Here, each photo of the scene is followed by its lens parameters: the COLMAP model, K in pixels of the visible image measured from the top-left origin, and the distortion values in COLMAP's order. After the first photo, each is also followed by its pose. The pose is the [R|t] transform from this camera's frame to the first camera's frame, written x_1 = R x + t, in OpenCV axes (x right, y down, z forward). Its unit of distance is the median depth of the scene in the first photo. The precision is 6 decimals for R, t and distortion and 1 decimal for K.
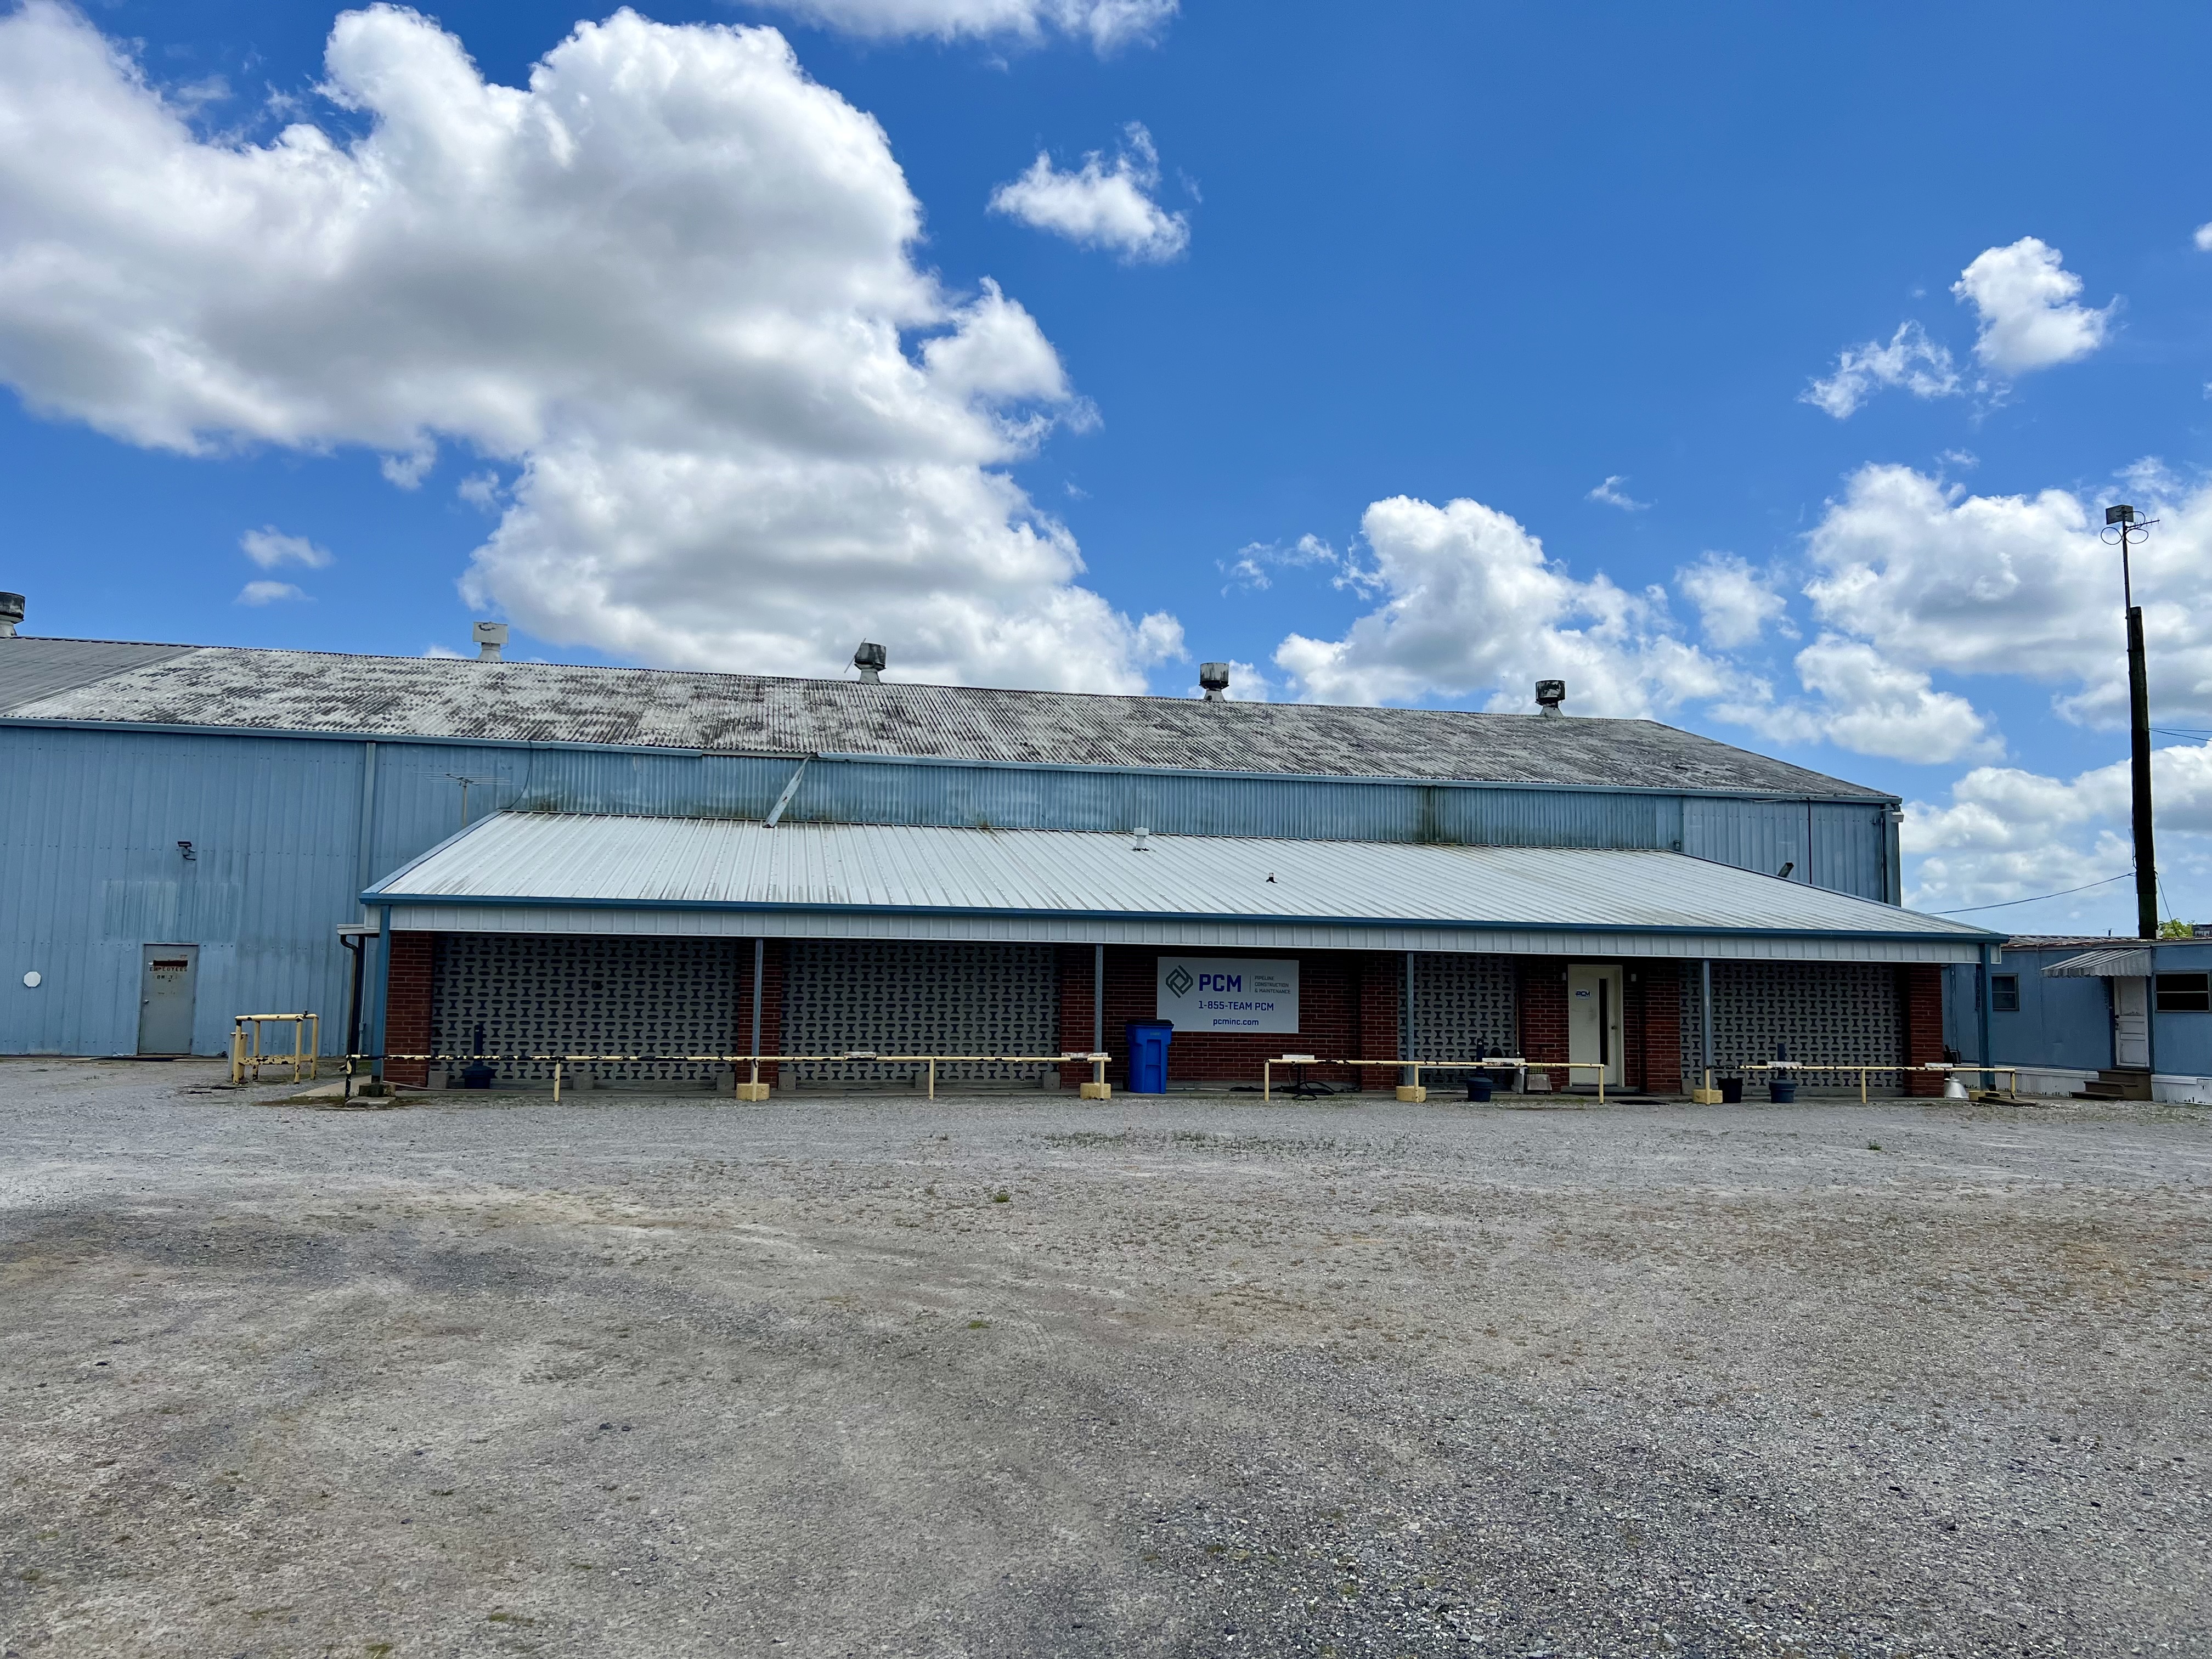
lens RADIAL K [[1666.5, 0, 1035.7], [0, 1666.5, 867.5], [0, 0, 1]] dist [0.151238, -0.330478]
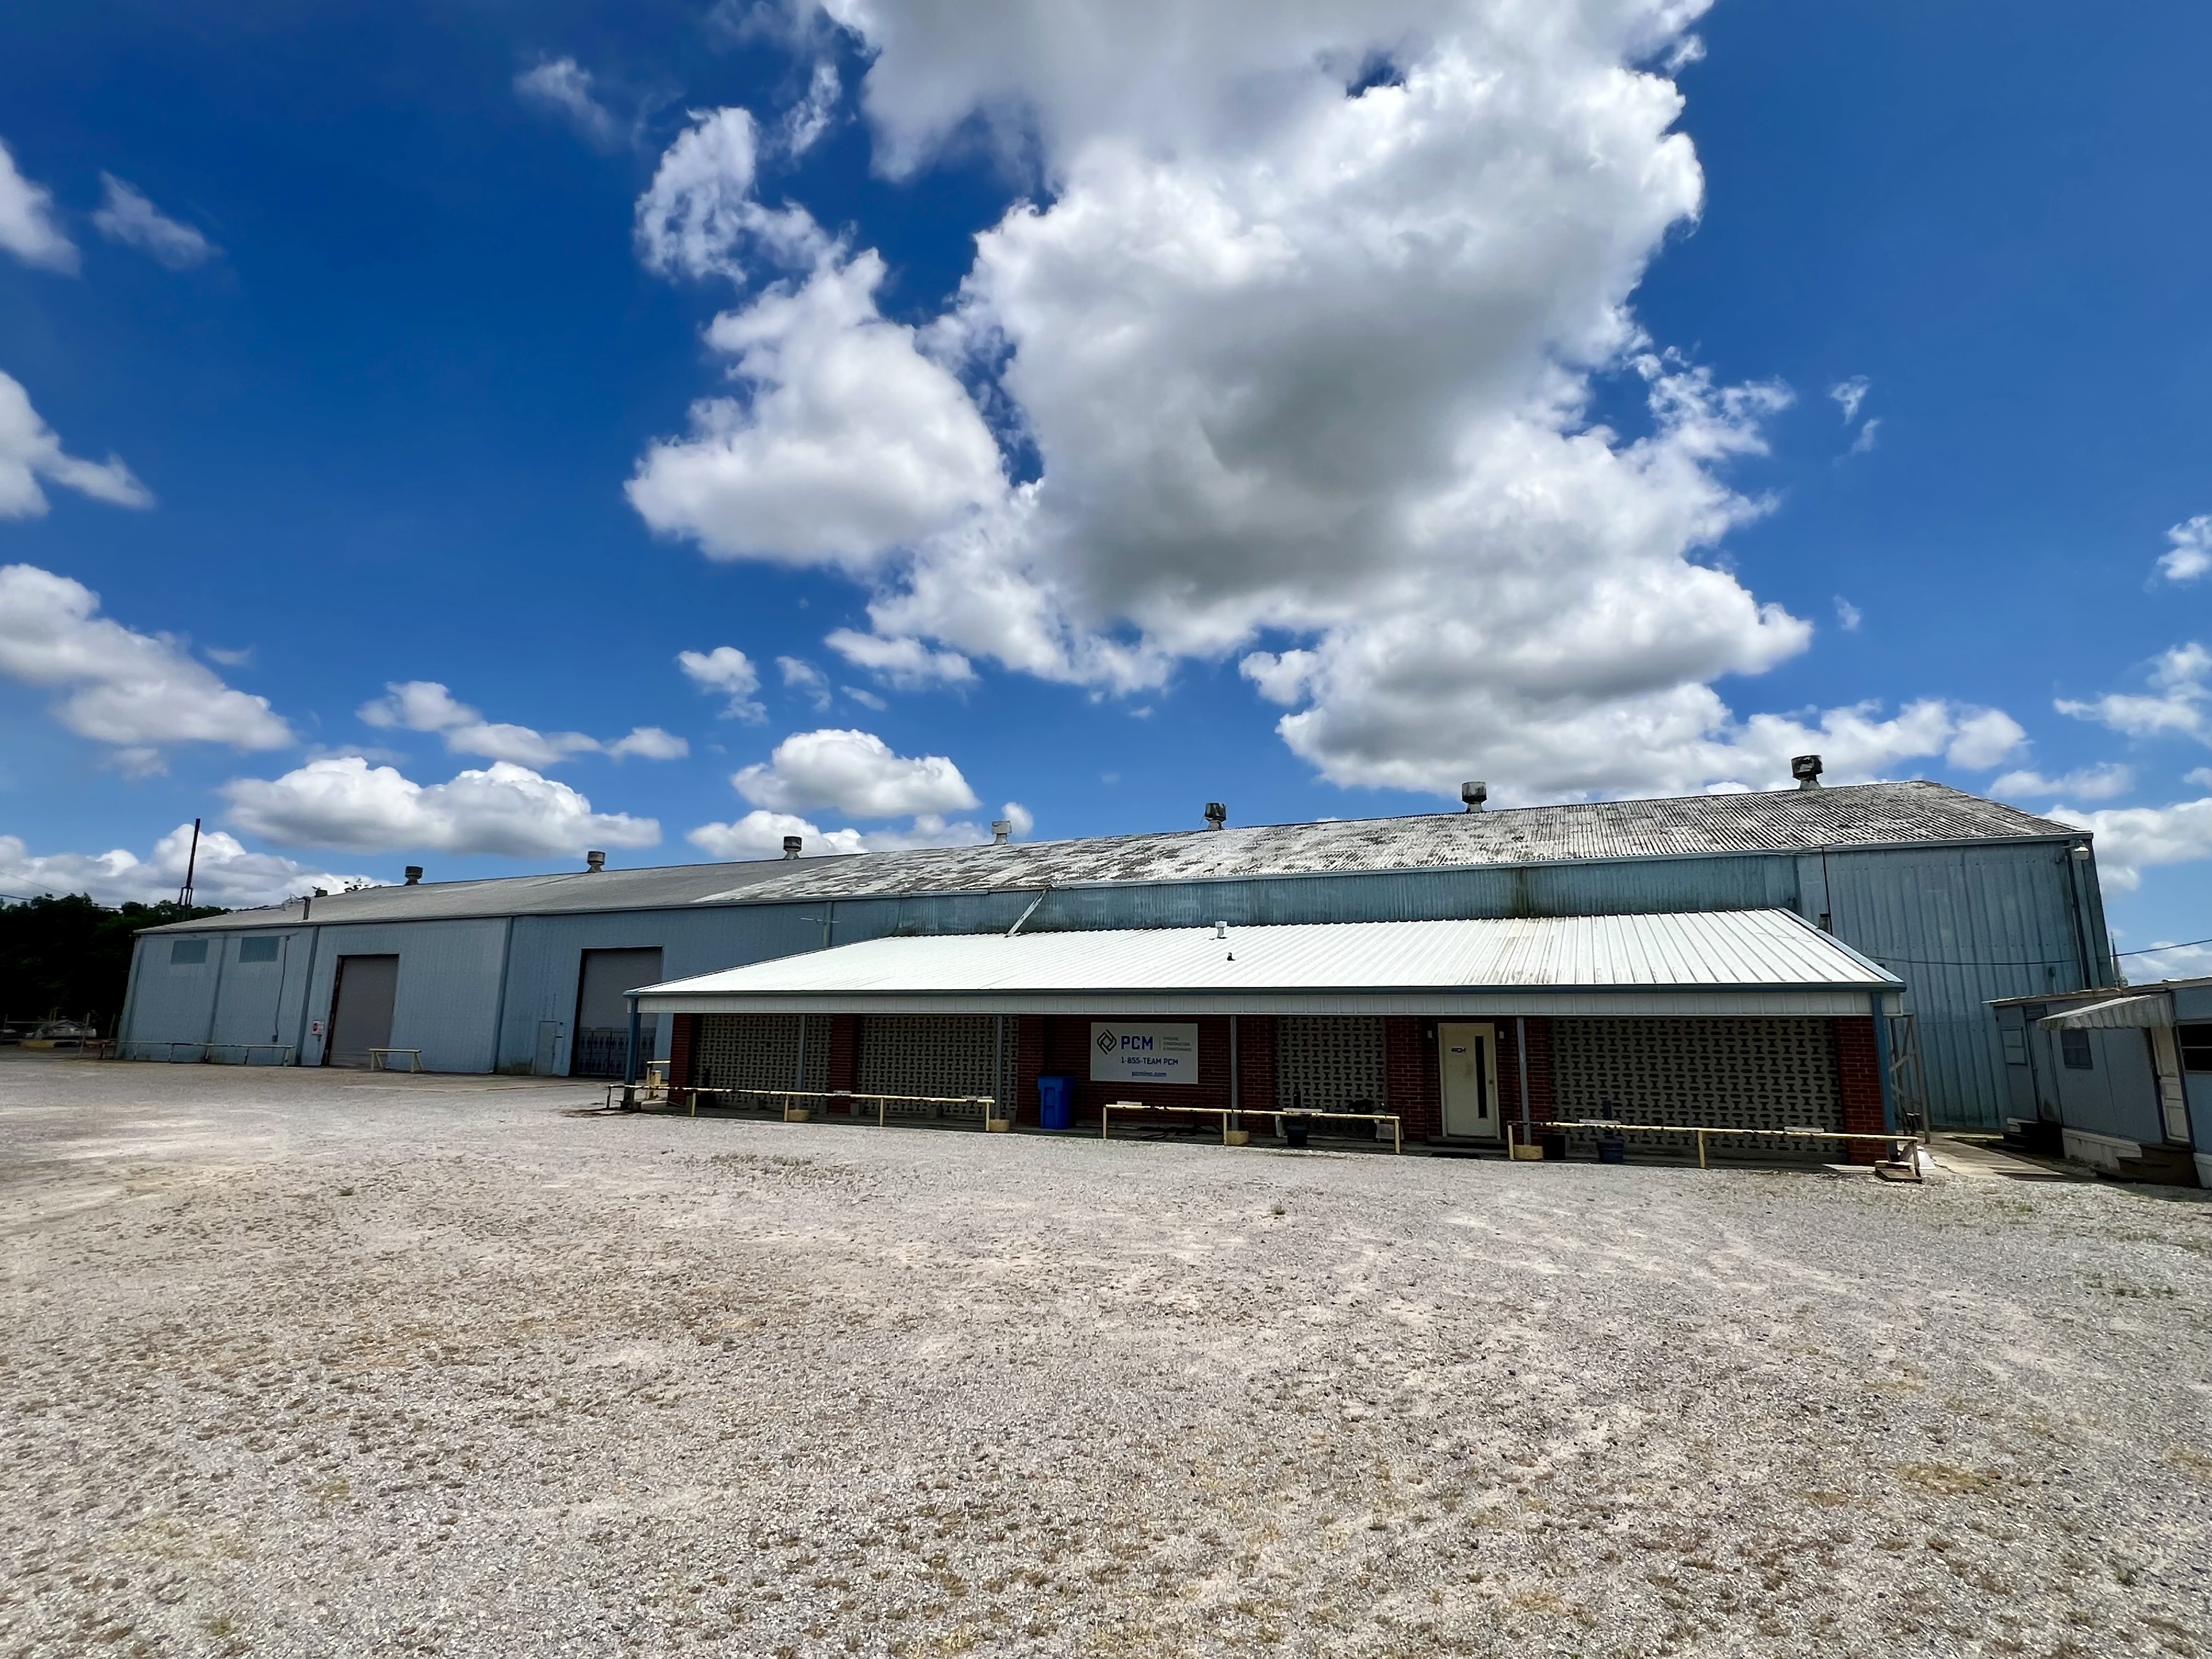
lens RADIAL K [[1131.7, 0, 1106.0], [0, 1131.7, 829.5], [0, 0, 1]] dist [-0.039674, -0.000491]
pose [[0.813941, -0.111472, -0.570153, 0.475838], [0.037991, 0.989531, -0.139230, 0.023284], [0.579704, 0.091664, 0.809655, 0.240314]]
